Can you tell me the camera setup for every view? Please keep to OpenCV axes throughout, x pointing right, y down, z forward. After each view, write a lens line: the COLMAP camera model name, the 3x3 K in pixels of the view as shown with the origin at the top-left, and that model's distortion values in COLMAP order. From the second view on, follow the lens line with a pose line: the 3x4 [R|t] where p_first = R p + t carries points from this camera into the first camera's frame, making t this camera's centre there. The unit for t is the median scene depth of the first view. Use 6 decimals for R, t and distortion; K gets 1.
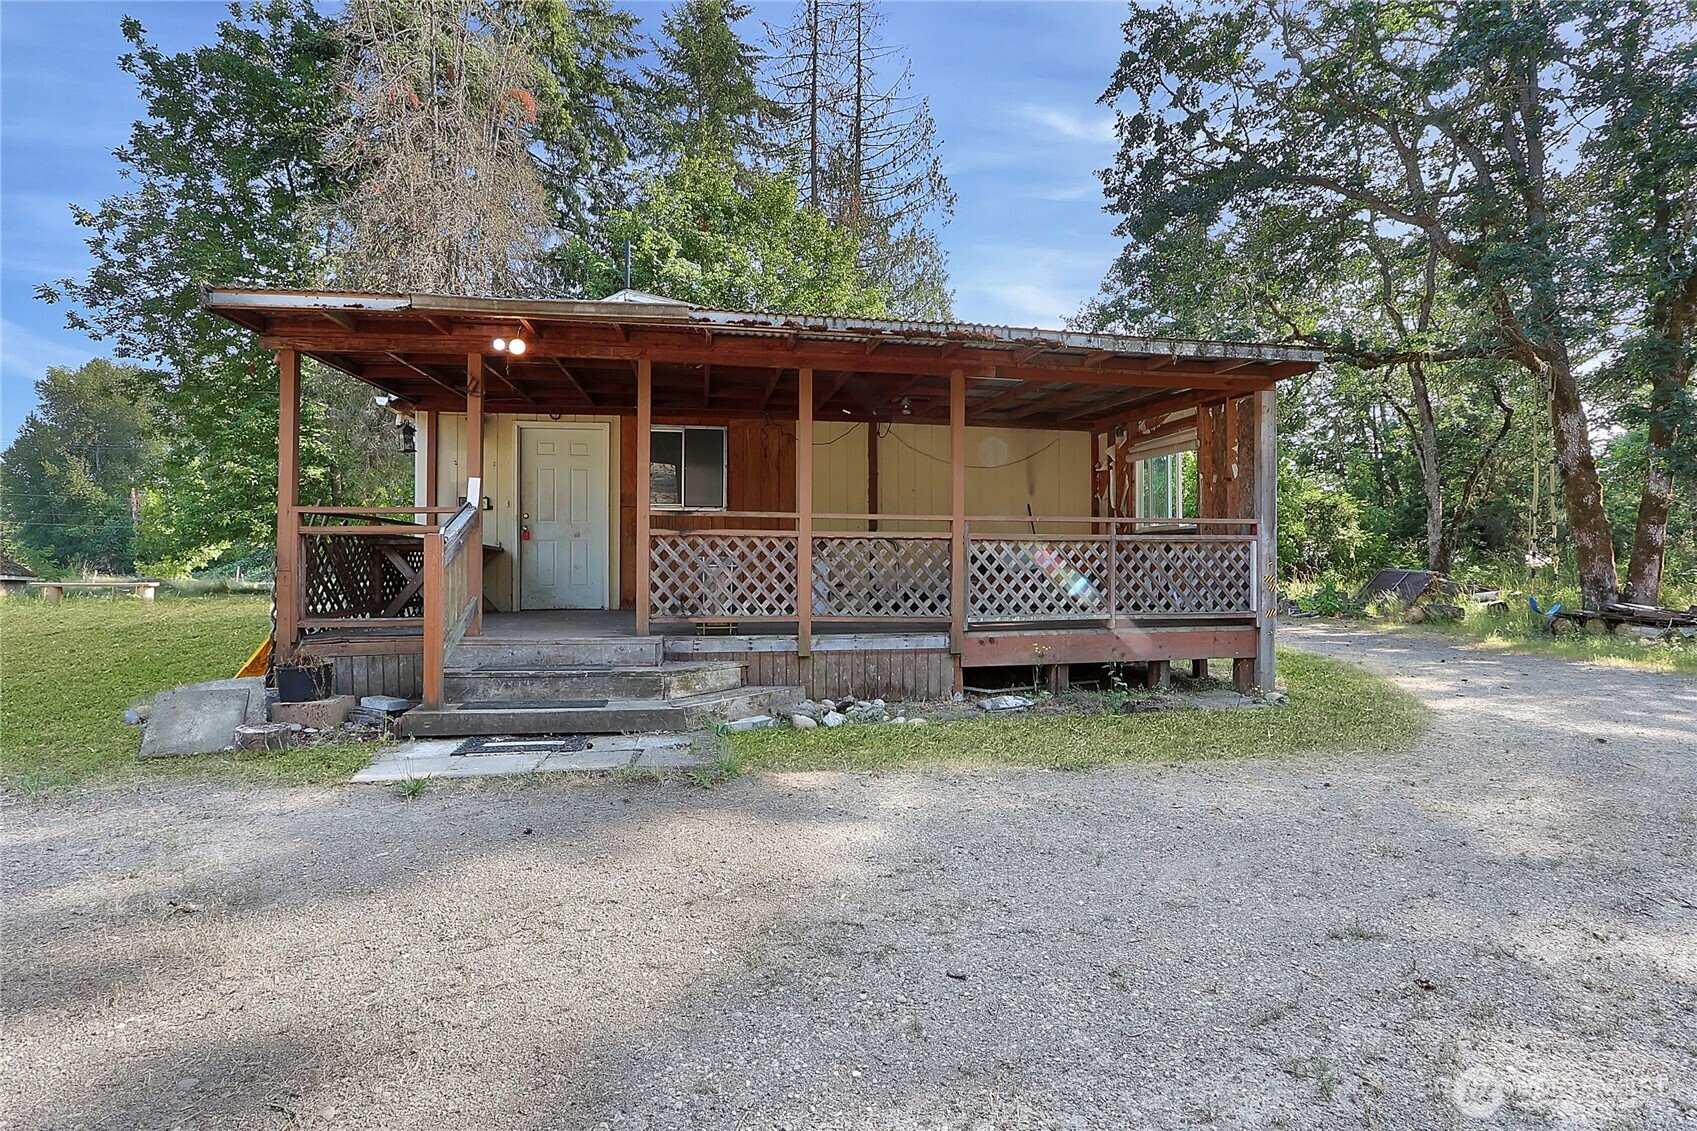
lens RADIAL K [[757.3, 0, 858.9], [0, 757.3, 566.3], [0, 0, 1]] dist [0.000360, 0.000301]
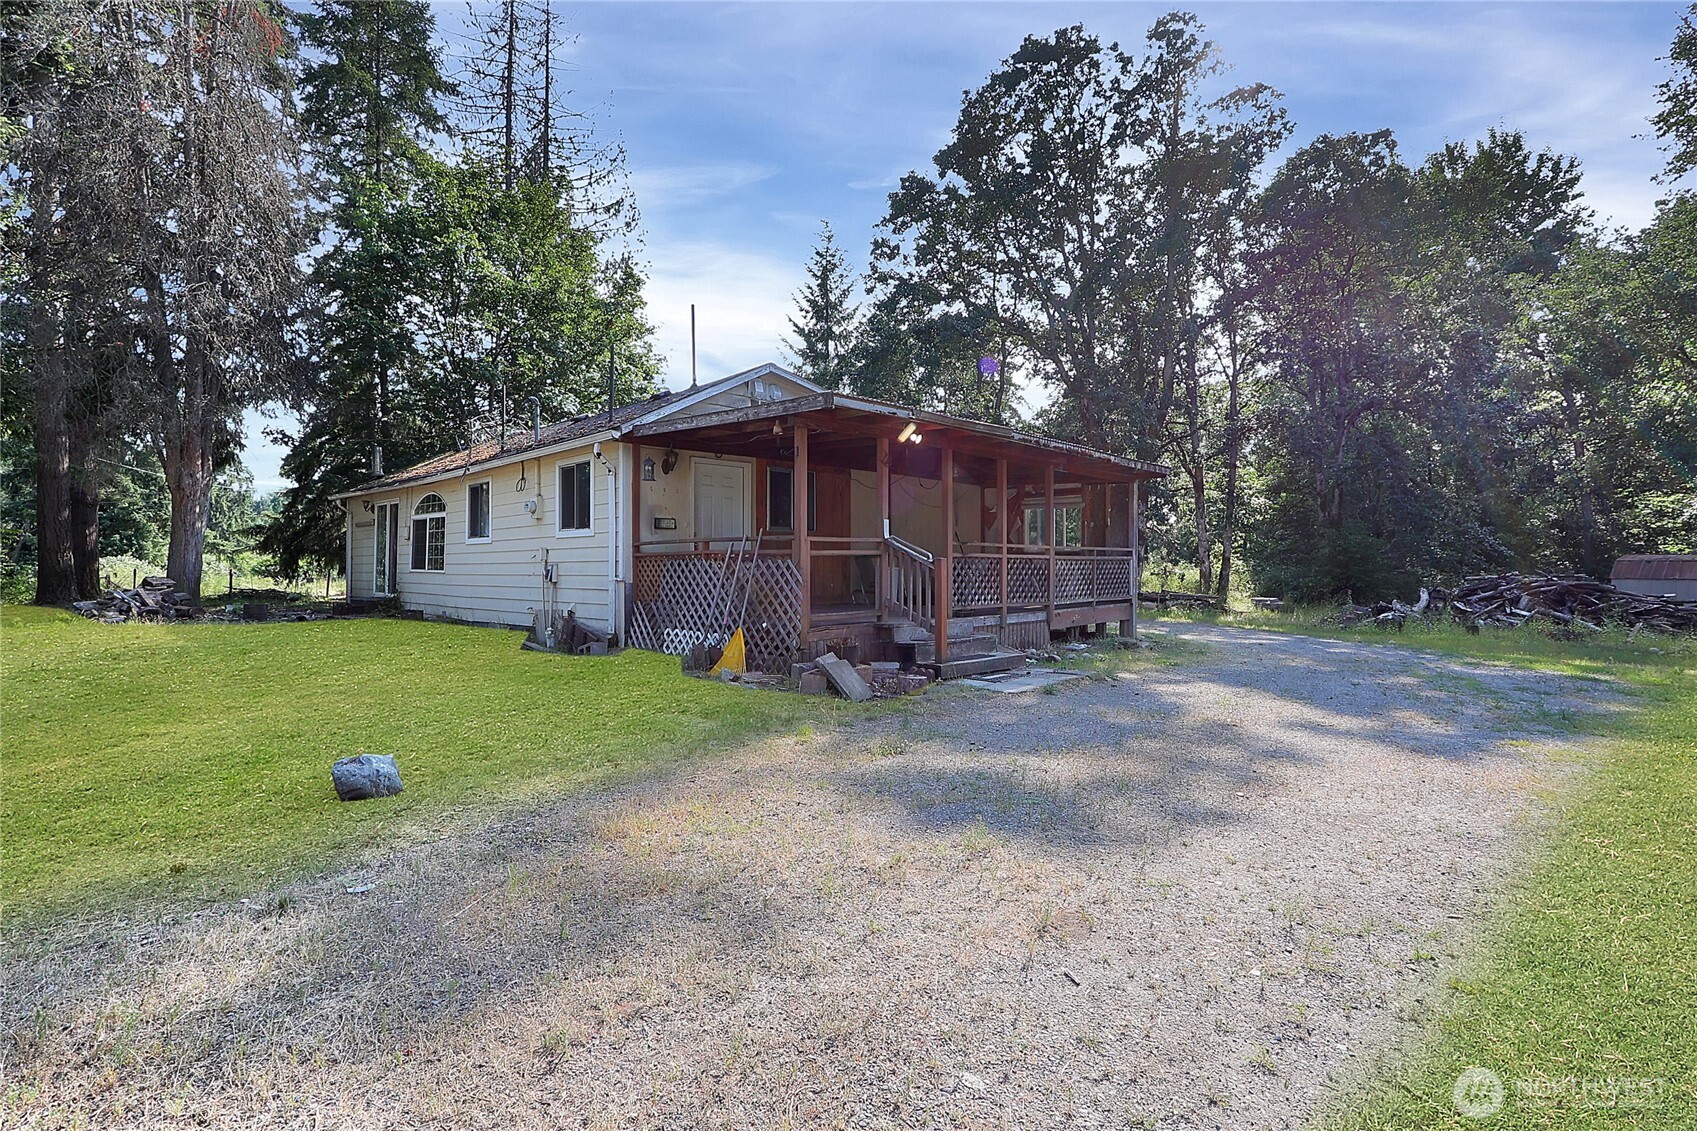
lens RADIAL K [[757.3, 0, 858.9], [0, 757.3, 566.3], [0, 0, 1]] dist [0.000360, 0.000301]
pose [[0.821735, -0.004899, 0.569849, -1.013677], [0.011829, 0.999894, -0.008461, -0.006031], [-0.569747, 0.013693, 0.821706, -0.168938]]
